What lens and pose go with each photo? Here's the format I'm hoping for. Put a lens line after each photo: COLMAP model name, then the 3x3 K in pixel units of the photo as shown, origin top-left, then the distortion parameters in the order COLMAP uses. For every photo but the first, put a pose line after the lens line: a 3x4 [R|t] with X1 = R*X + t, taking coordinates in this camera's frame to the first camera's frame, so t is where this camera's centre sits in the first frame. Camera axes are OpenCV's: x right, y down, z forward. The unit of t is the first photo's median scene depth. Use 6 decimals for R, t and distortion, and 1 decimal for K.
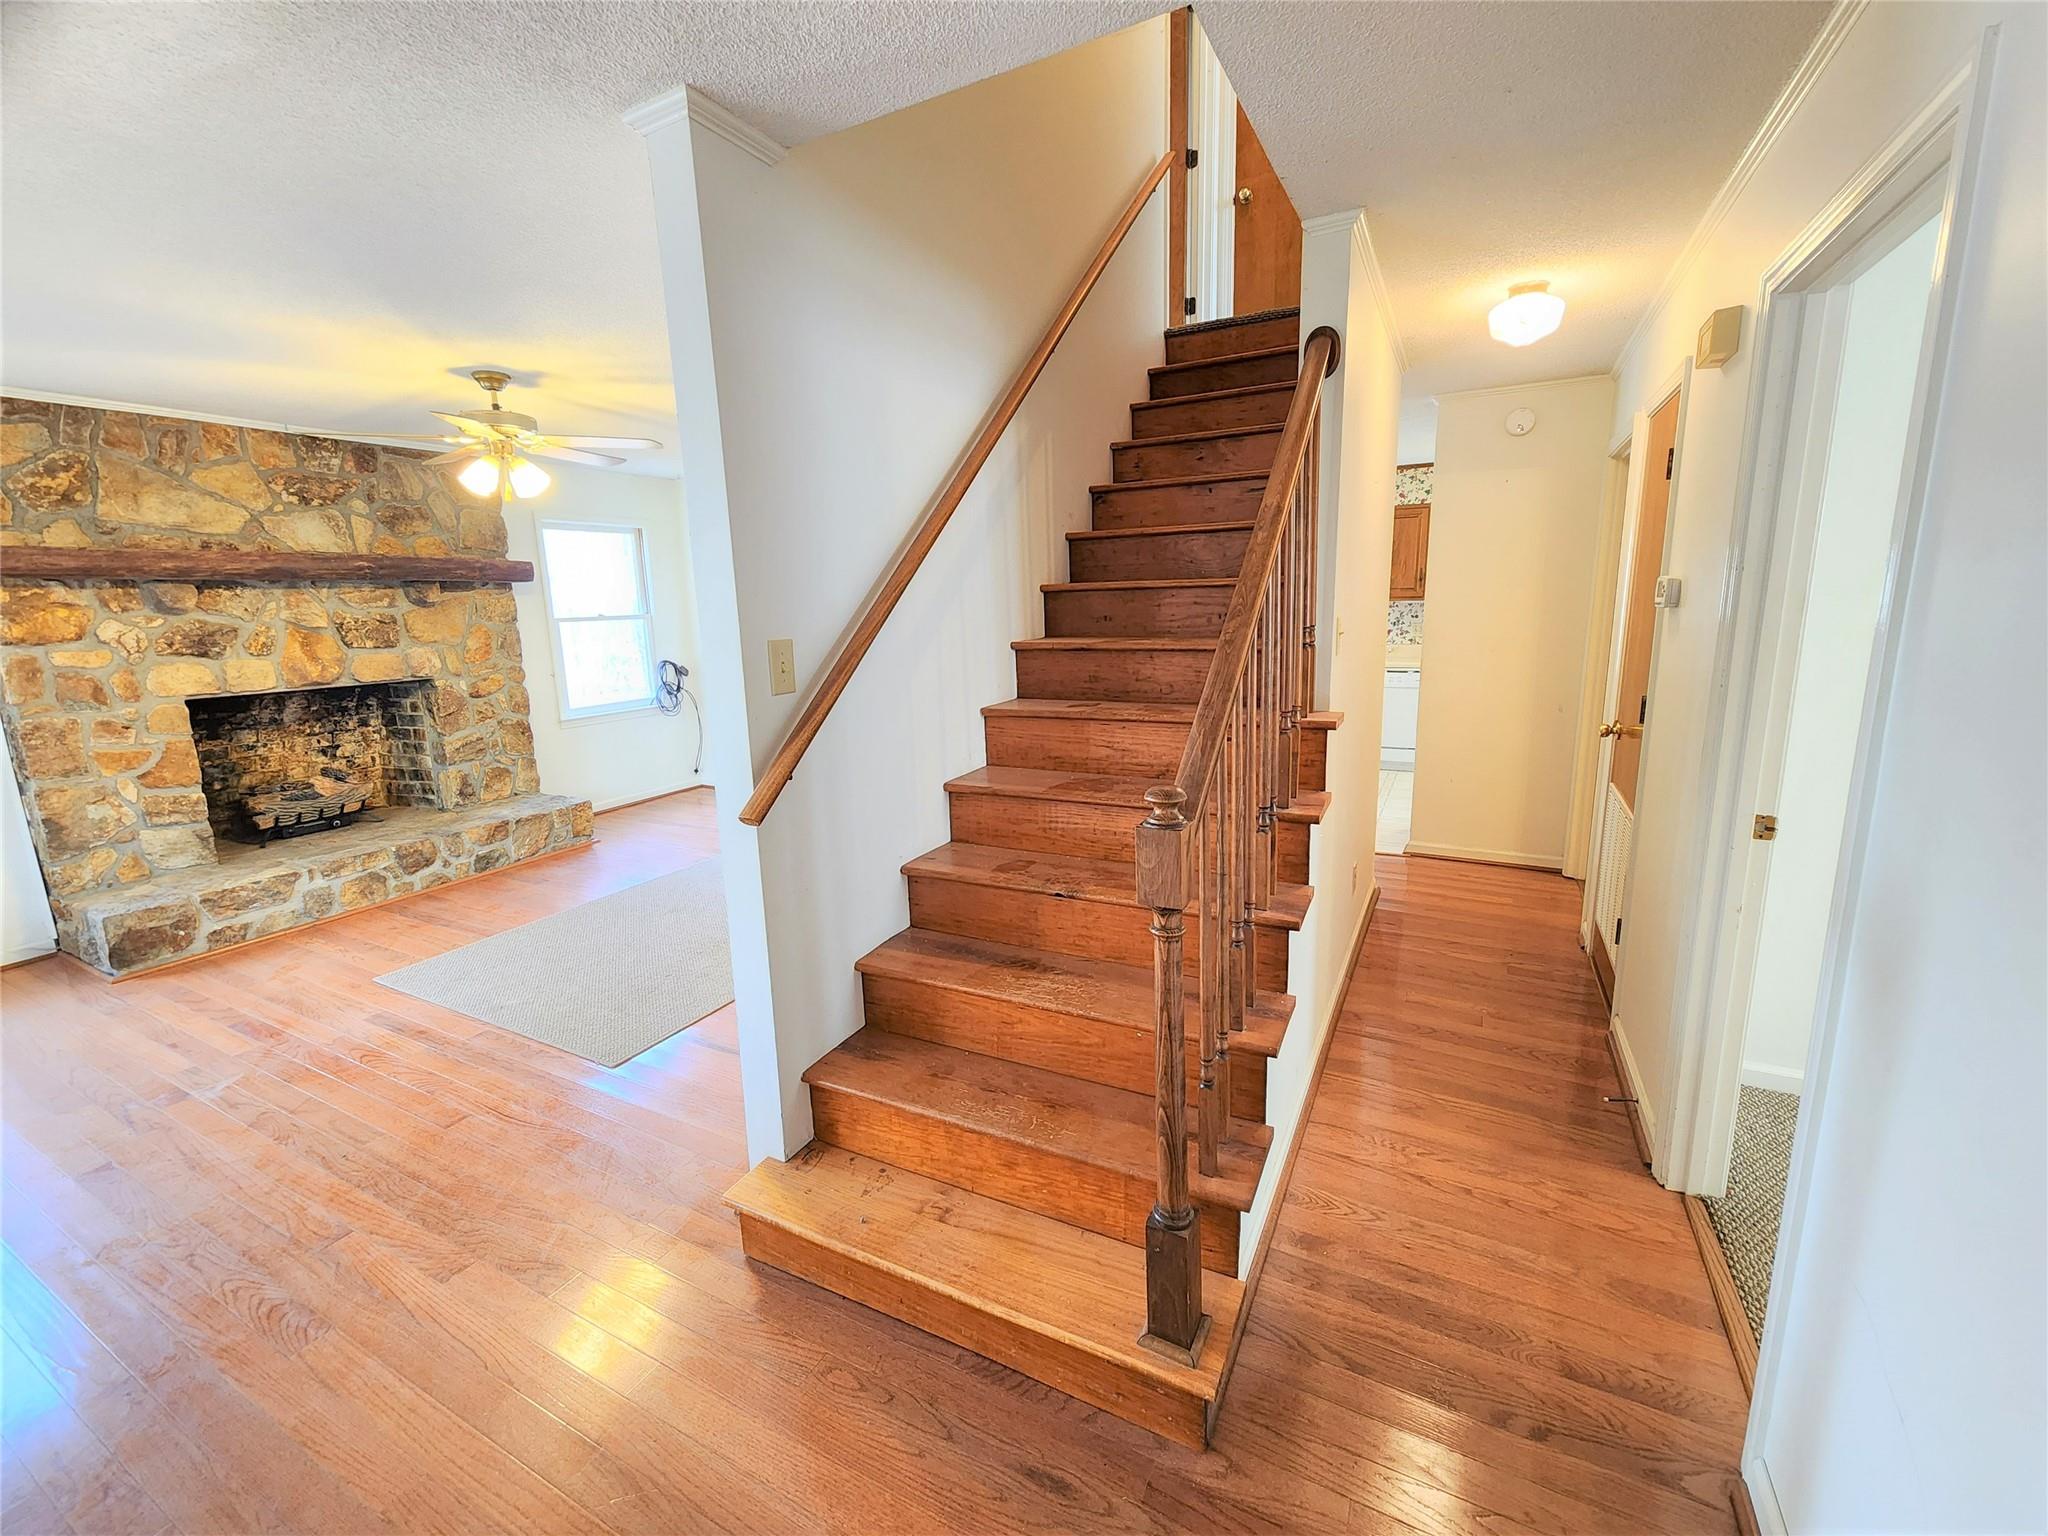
lens RADIAL K [[840.0, 0, 1020.5], [0, 840.0, 754.8], [0, 0, 1]] dist [0.000664, -0.001615]
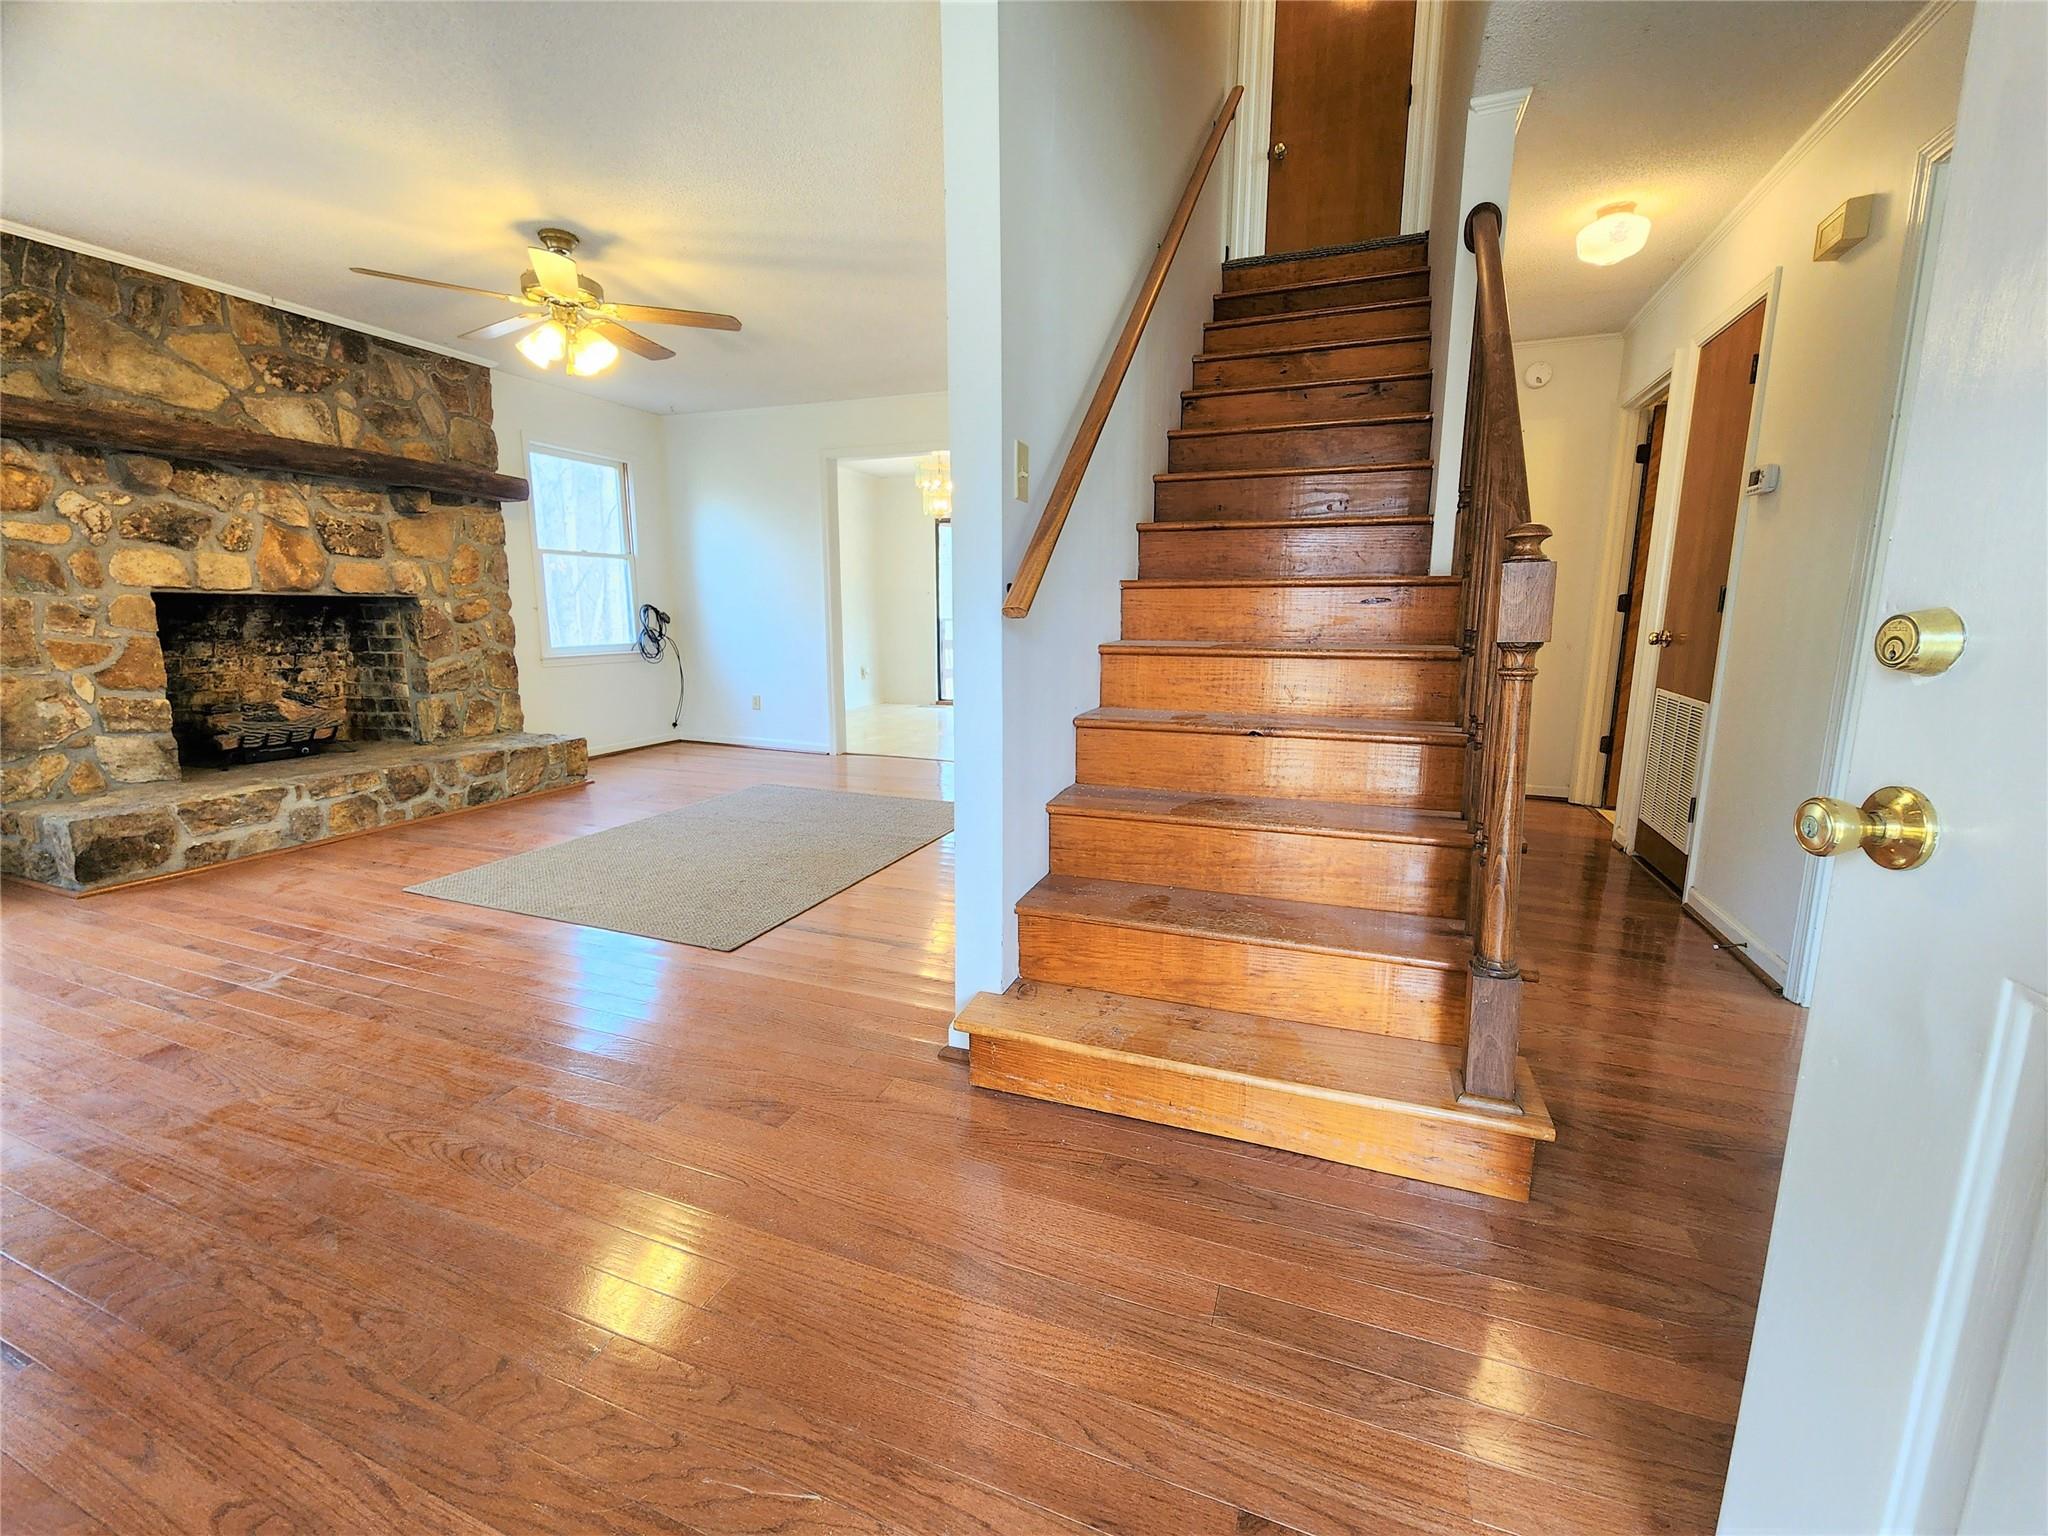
lens RADIAL K [[841.1, 0, 1018.0], [0, 841.1, 753.6], [0, 0, 1]] dist [0.001975, -0.002405]
pose [[0.993426, 0.009425, 0.114091, -0.176788], [-0.007514, 0.999824, -0.017166, 0.106639], [-0.114233, 0.016196, 0.993322, 0.017655]]
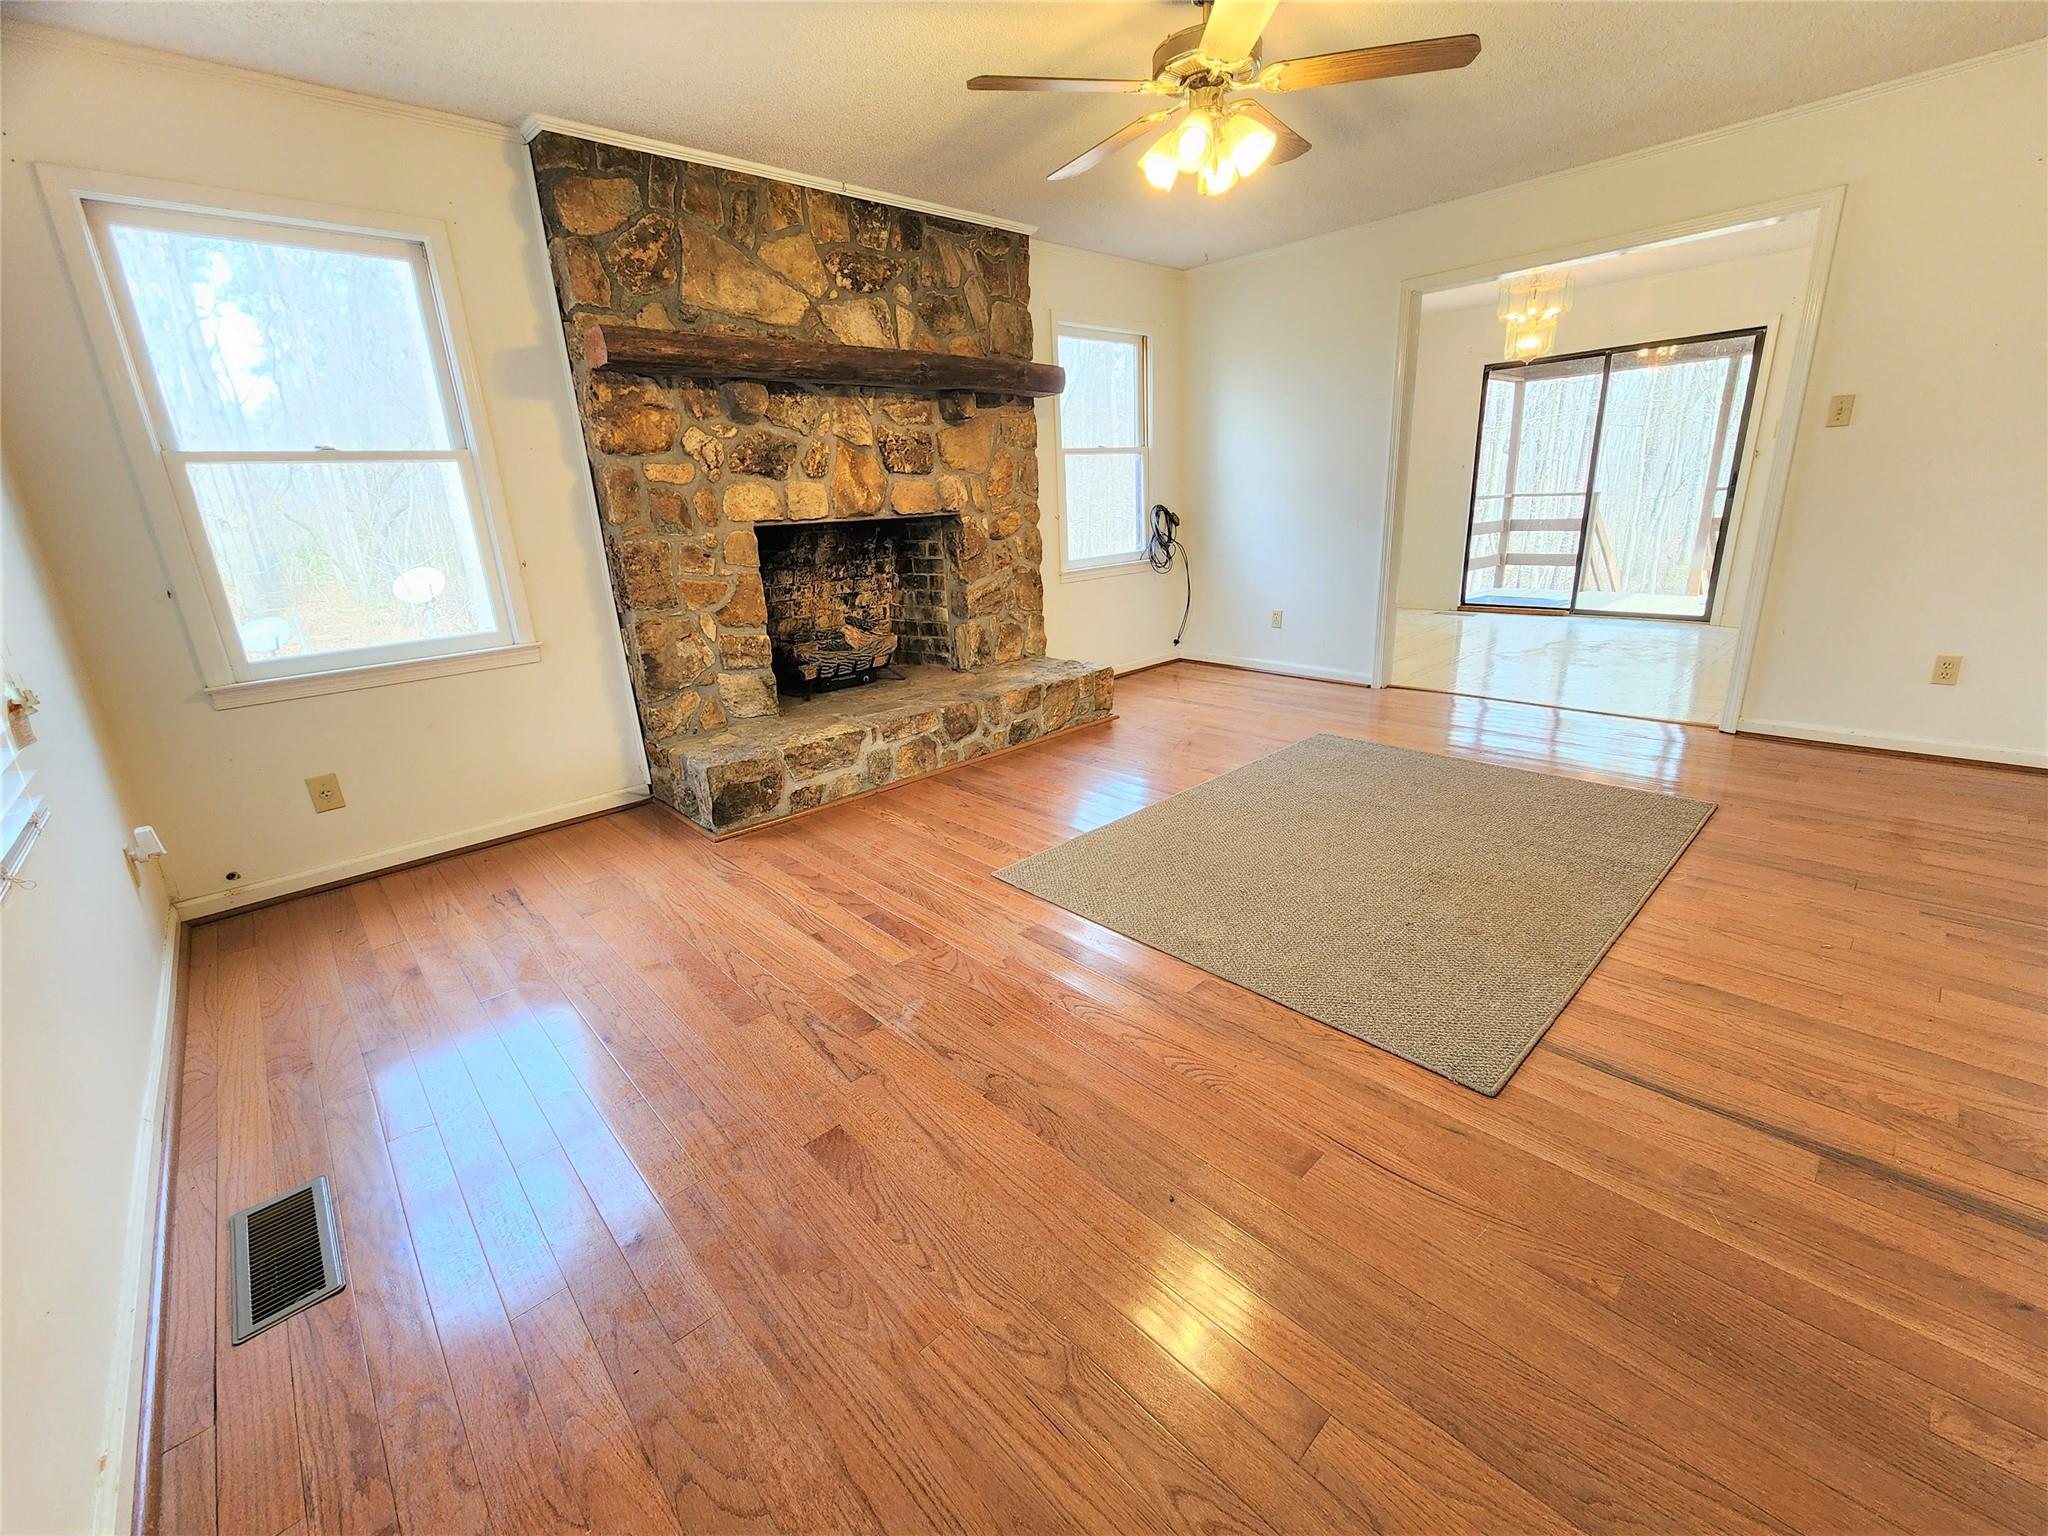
lens RADIAL K [[840.0, 0, 1020.5], [0, 840.0, 754.8], [0, 0, 1]] dist [0.000664, -0.001615]
pose [[0.941181, 0.077574, -0.328878, -0.401773], [-0.035403, 0.990573, 0.132333, 0.042131], [0.336044, -0.112906, 0.935054, 0.232285]]
